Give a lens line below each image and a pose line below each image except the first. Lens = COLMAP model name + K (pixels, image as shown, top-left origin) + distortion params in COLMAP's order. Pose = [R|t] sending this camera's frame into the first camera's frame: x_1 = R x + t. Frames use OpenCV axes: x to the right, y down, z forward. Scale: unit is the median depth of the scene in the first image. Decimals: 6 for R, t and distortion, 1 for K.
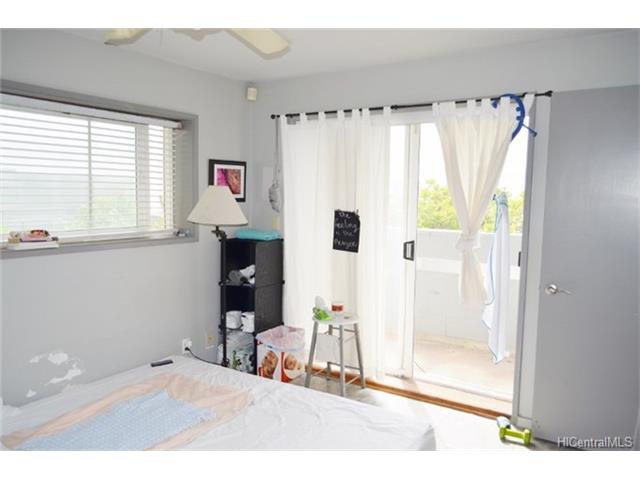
lens RADIAL K [[495.2, 0, 324.2], [0, 495.2, 243.8], [0, 0, 1]] dist [-0.008755, 0.003912]
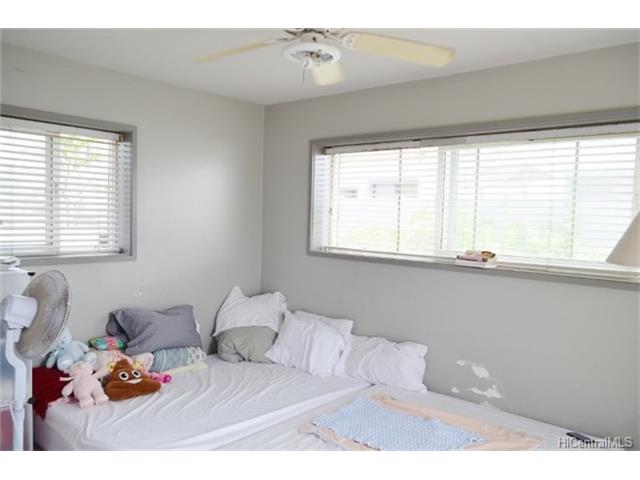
lens RADIAL K [[495.2, 0, 324.2], [0, 495.2, 243.8], [0, 0, 1]] dist [-0.008755, 0.003912]
pose [[-0.131131, 0.044161, -0.990381, 0.549040], [-0.129373, 0.989702, 0.061260, -0.063679], [0.982887, 0.136162, -0.124067, 0.753113]]
